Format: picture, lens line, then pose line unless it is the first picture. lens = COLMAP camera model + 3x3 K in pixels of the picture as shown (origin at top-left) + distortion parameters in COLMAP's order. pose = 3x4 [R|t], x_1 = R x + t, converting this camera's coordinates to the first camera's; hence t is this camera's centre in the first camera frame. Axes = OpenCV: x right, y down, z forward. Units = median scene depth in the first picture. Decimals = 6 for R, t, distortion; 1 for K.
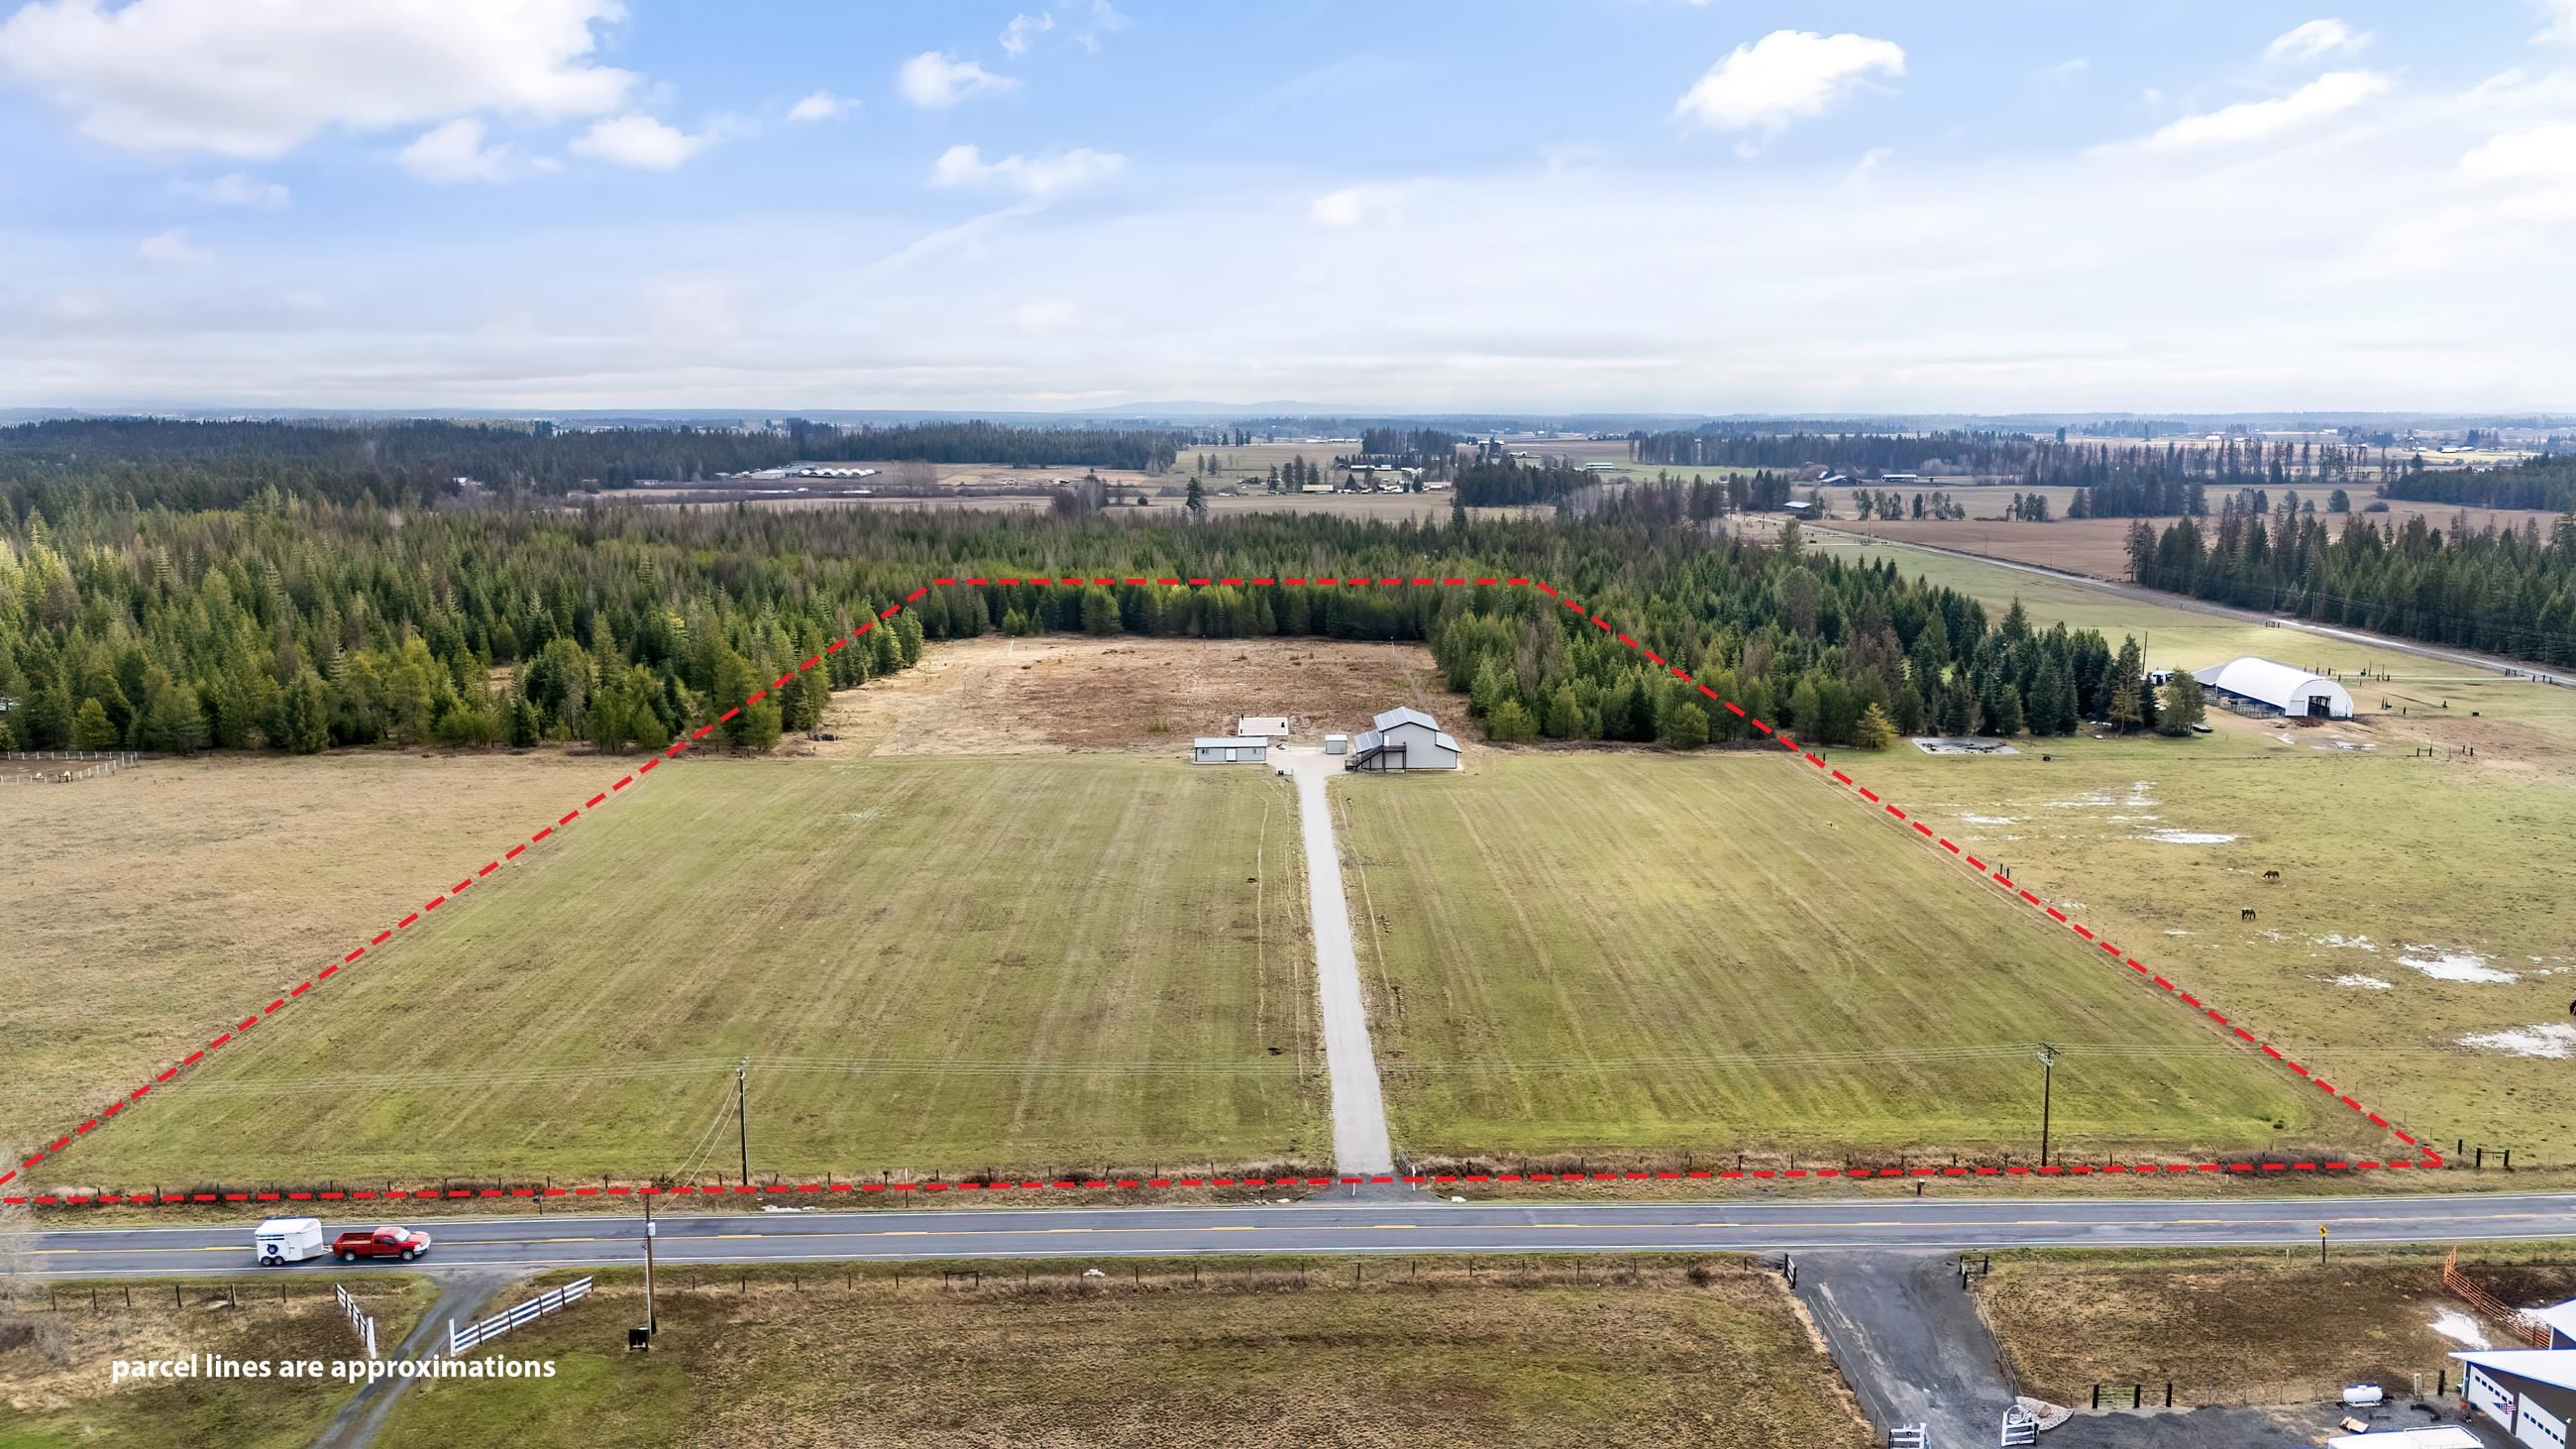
lens RADIAL K [[1889.4, 0, 1296.9], [0, 1889.4, 738.1], [0, 0, 1]] dist [0.076666, -0.061492]
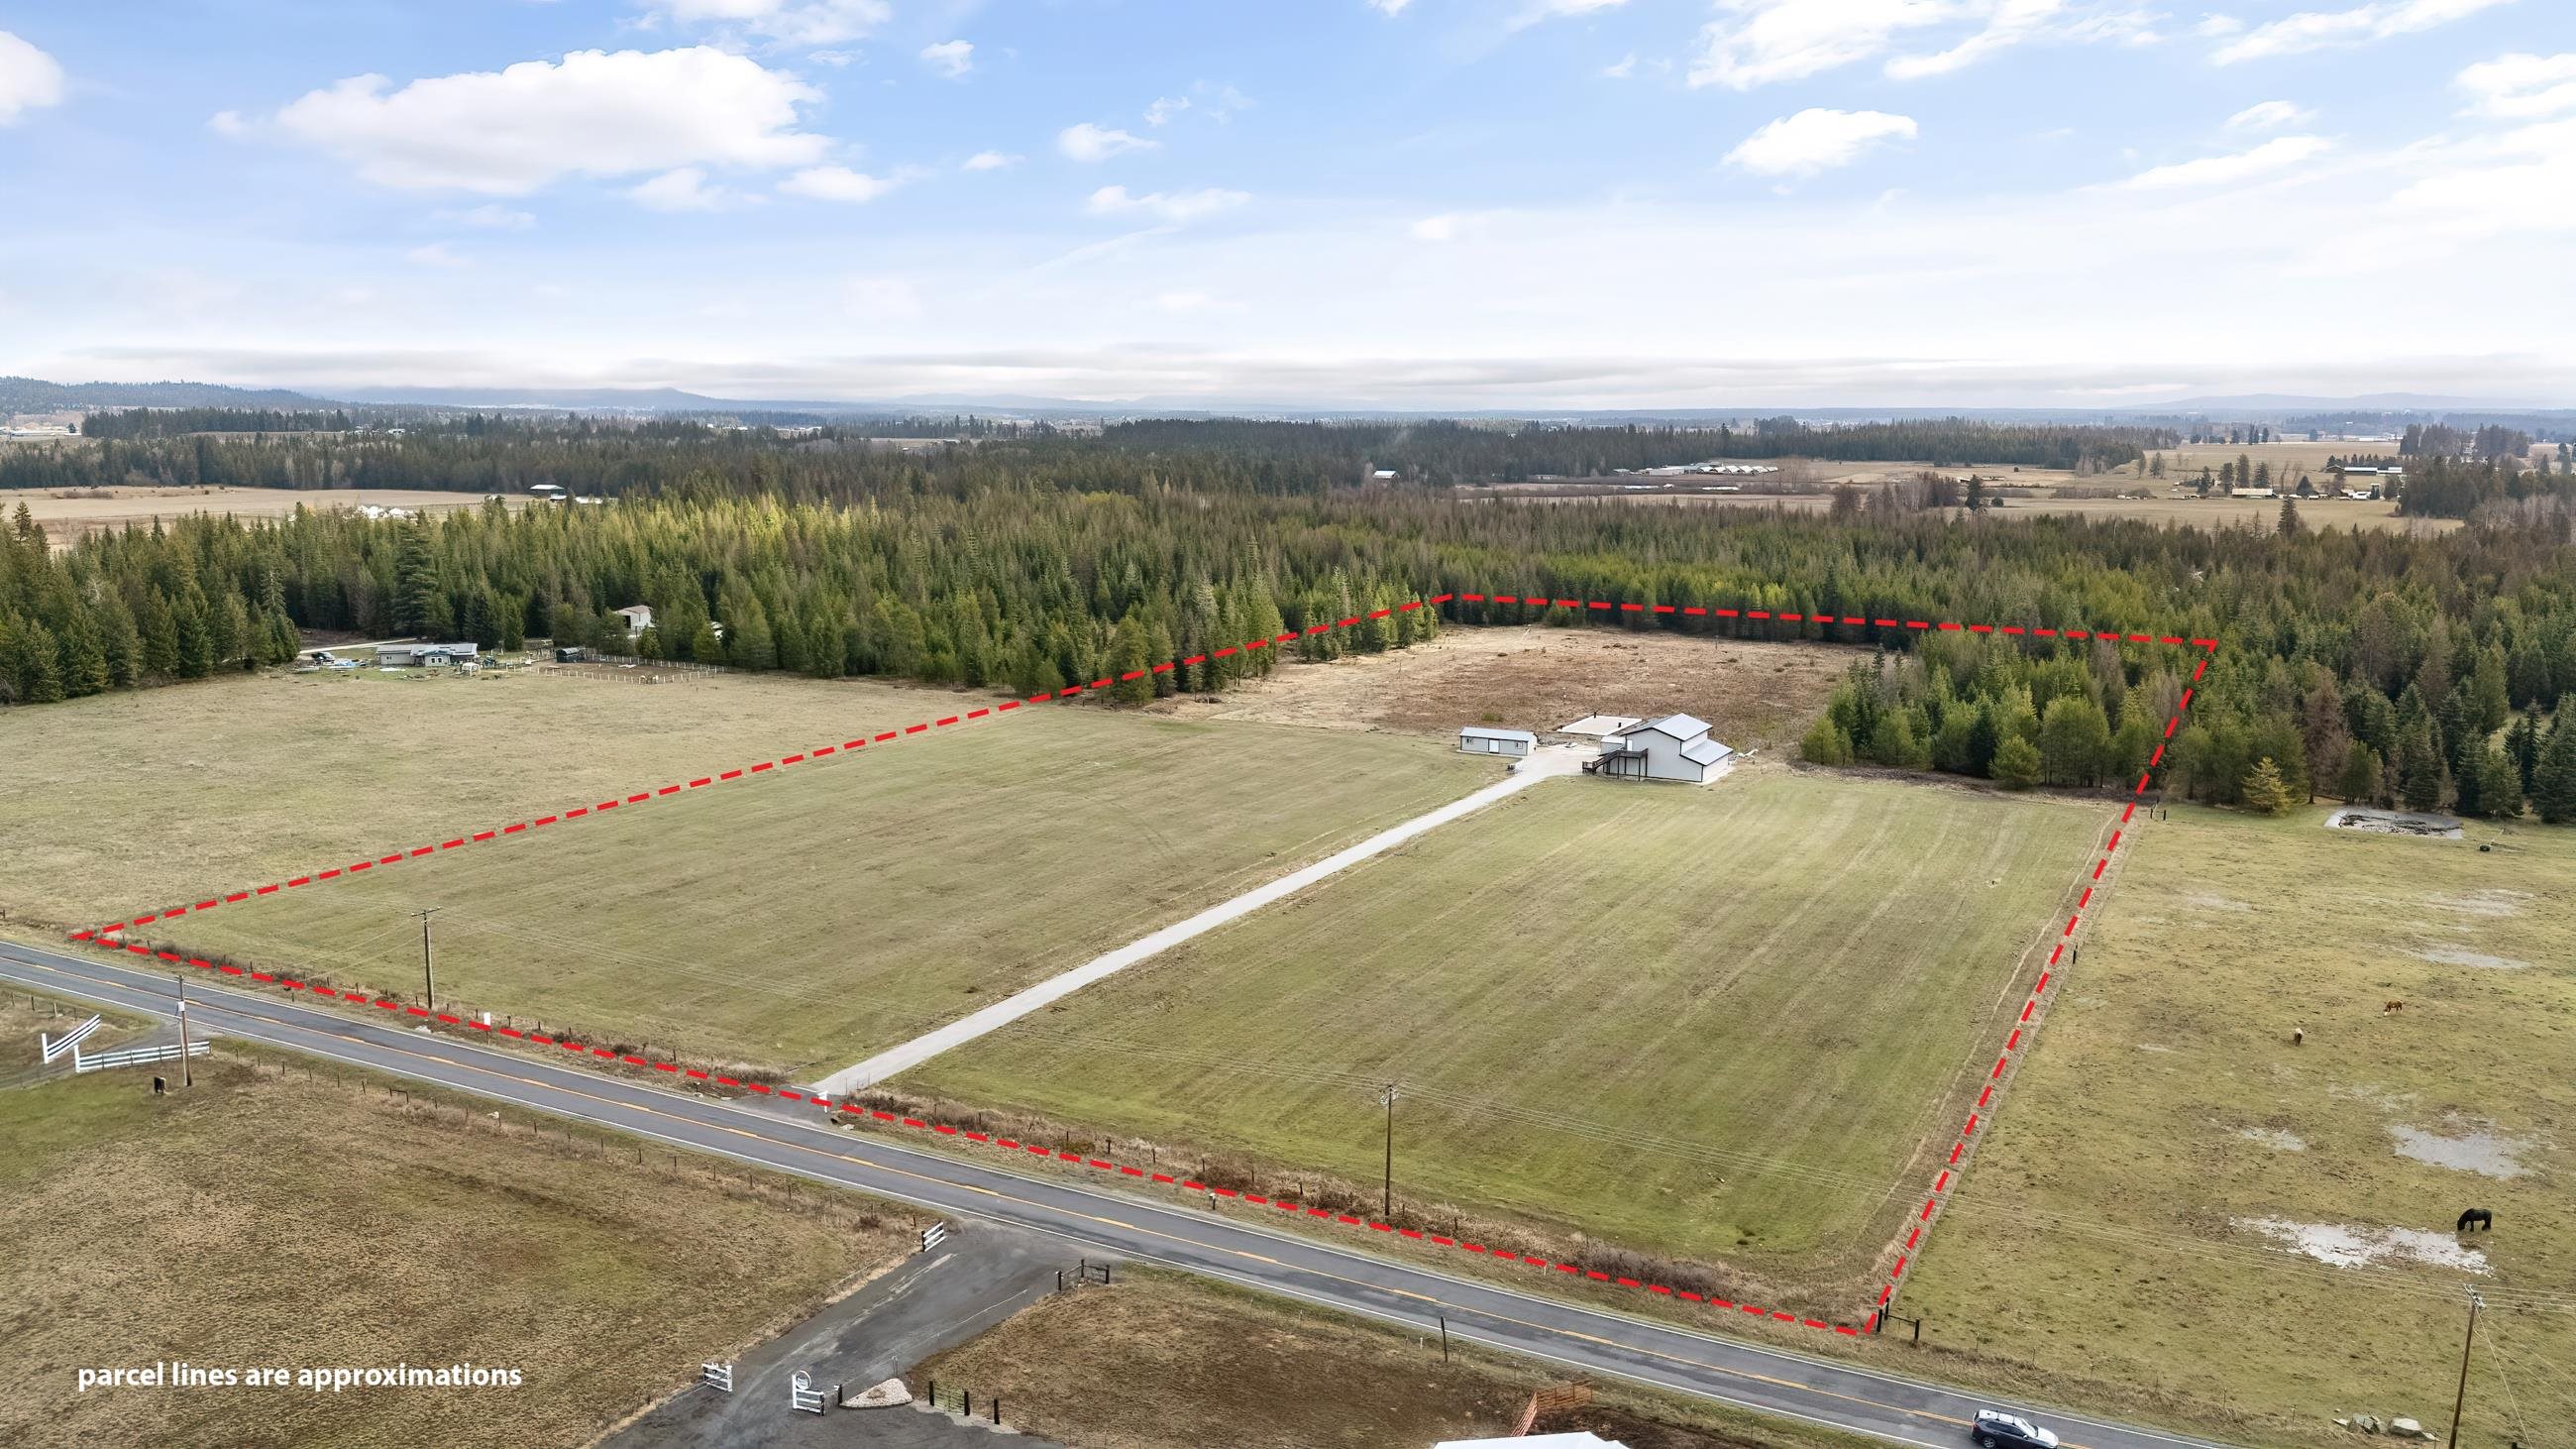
lens RADIAL K [[1889.4, 0, 1281.2], [0, 1889.4, 712.8], [0, 0, 1]] dist [0.076666, -0.061492]
pose [[0.860232, 0.081080, -0.503415, 0.587801], [-0.087419, 0.996110, 0.011053, -0.015681], [0.502353, 0.034500, 0.863974, 0.137357]]
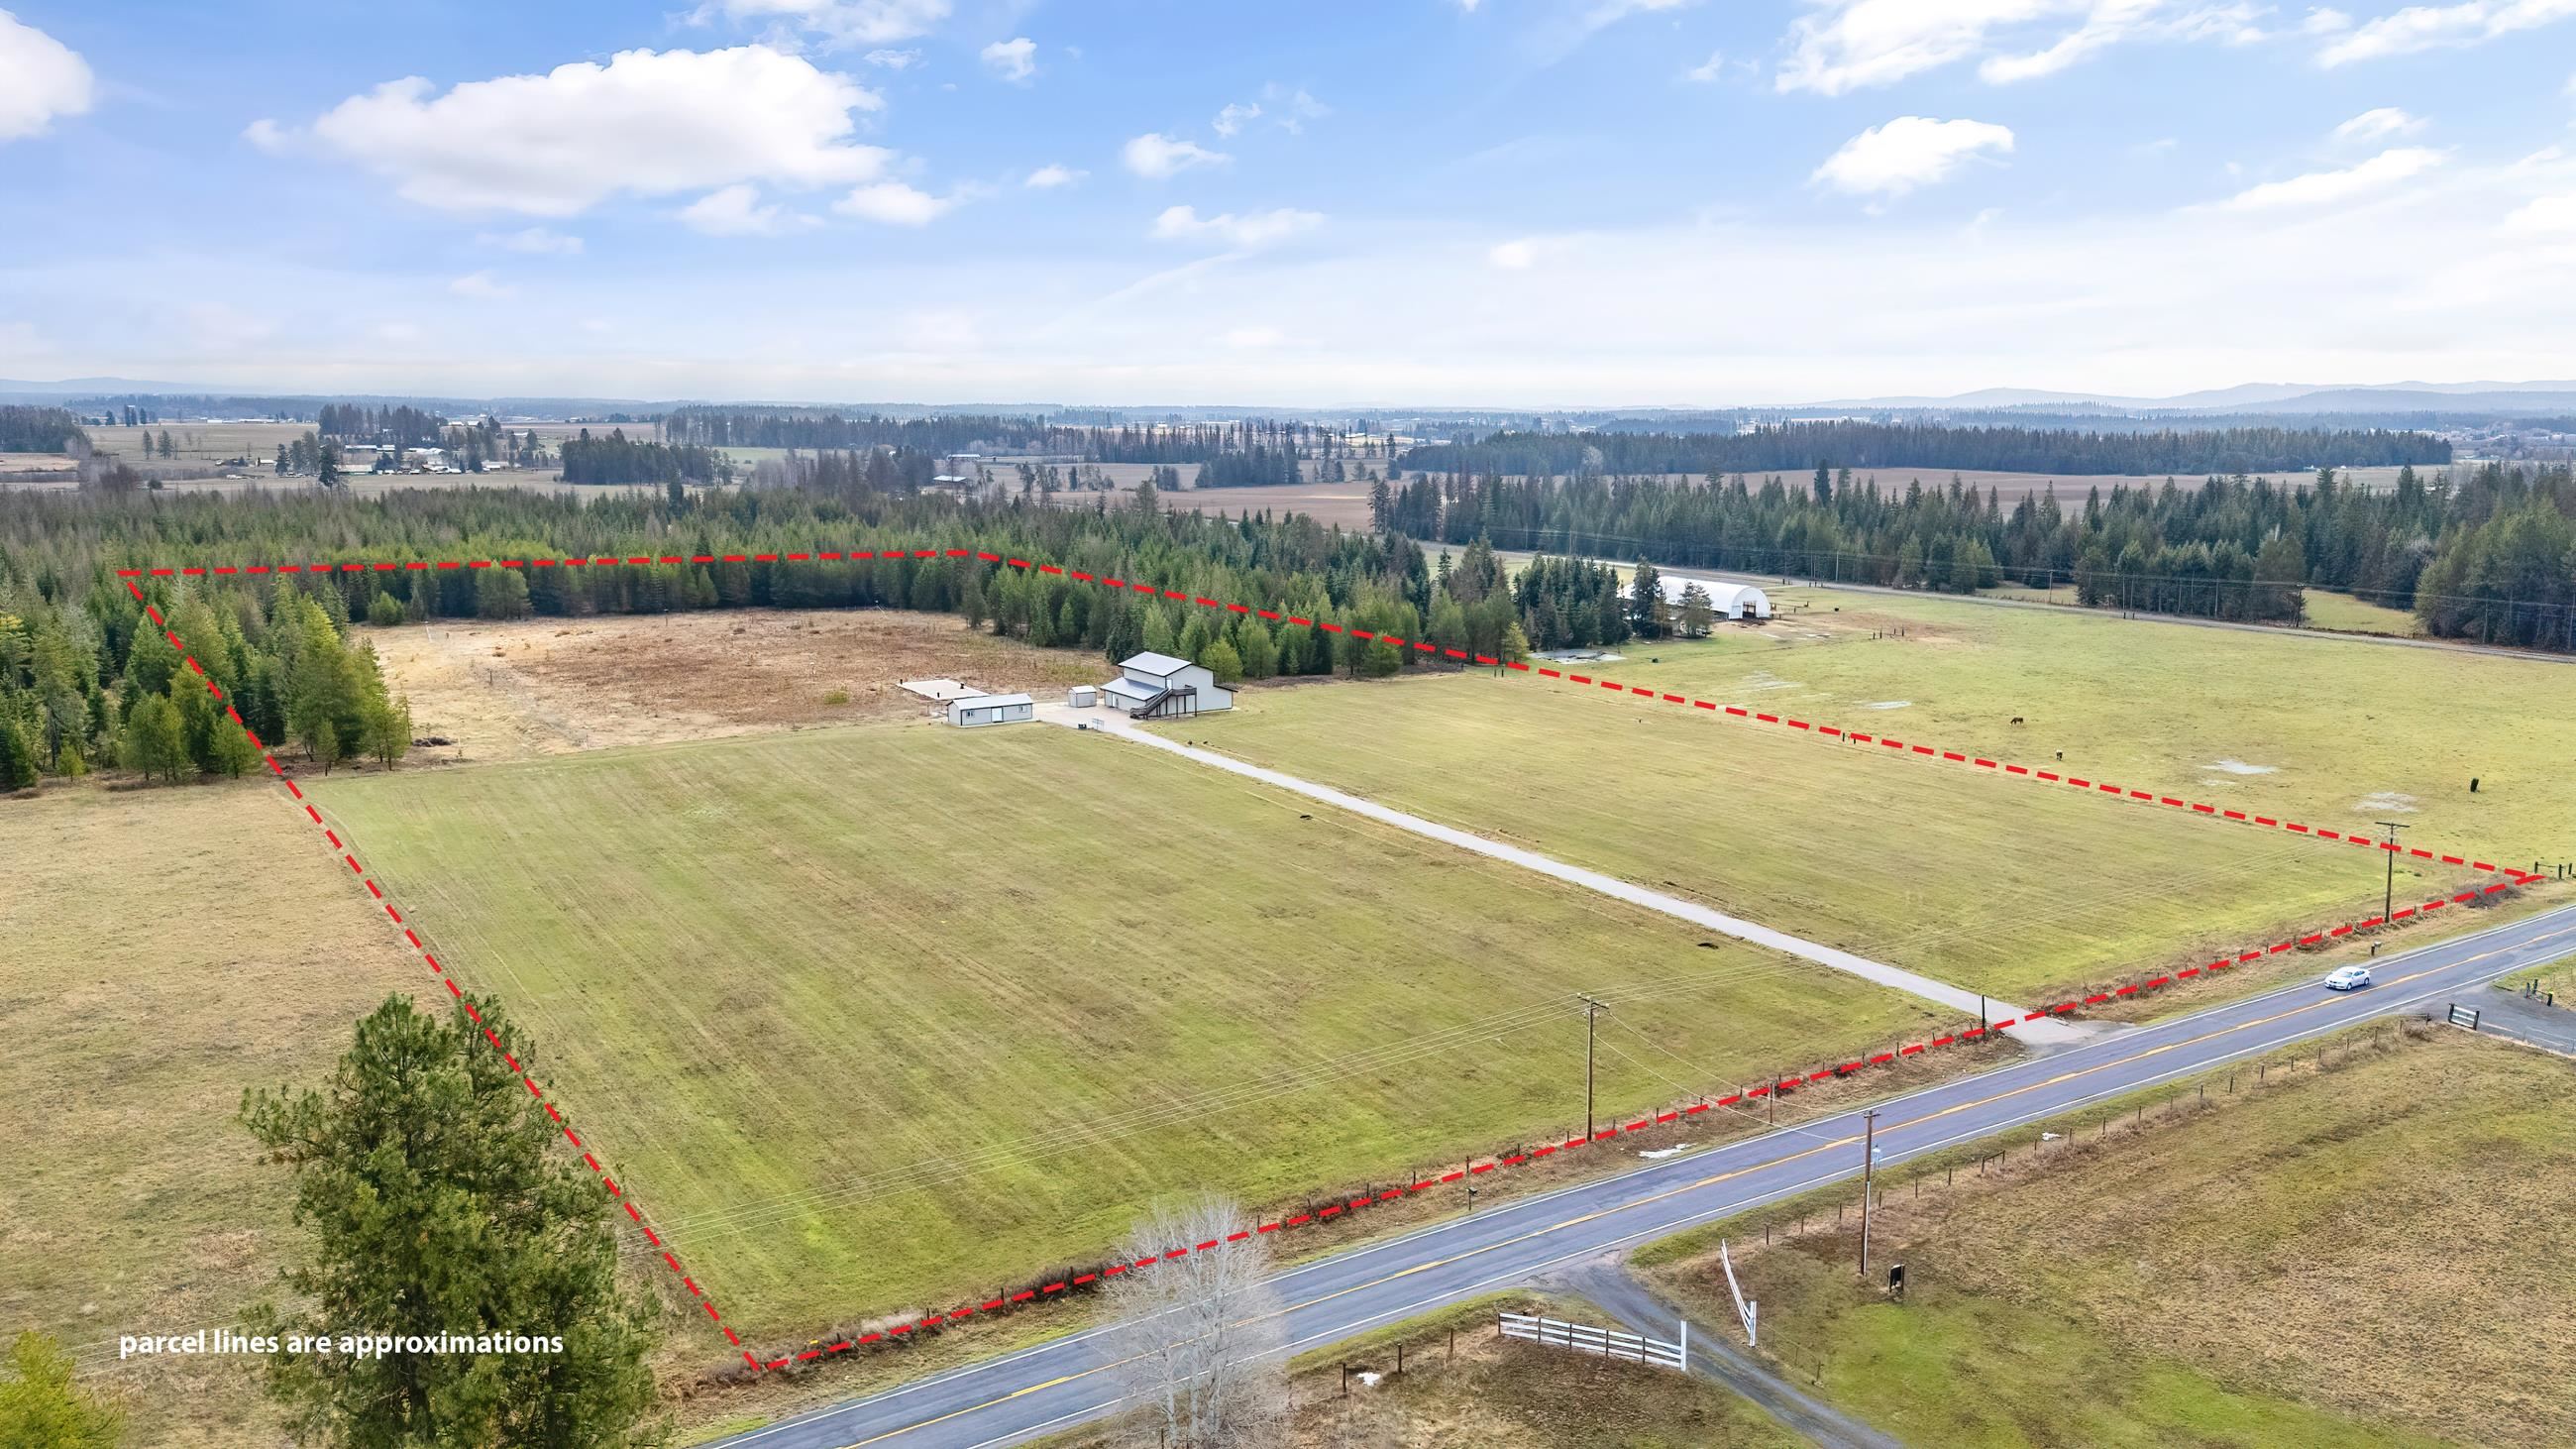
lens RADIAL K [[1889.4, 0, 1305.8], [0, 1889.4, 736.6], [0, 0, 1]] dist [0.076666, -0.061492]
pose [[0.851298, -0.086635, 0.517481, -0.609956], [0.084488, 0.996038, 0.027764, 0.010703], [-0.517835, 0.020086, 0.855244, 0.230865]]
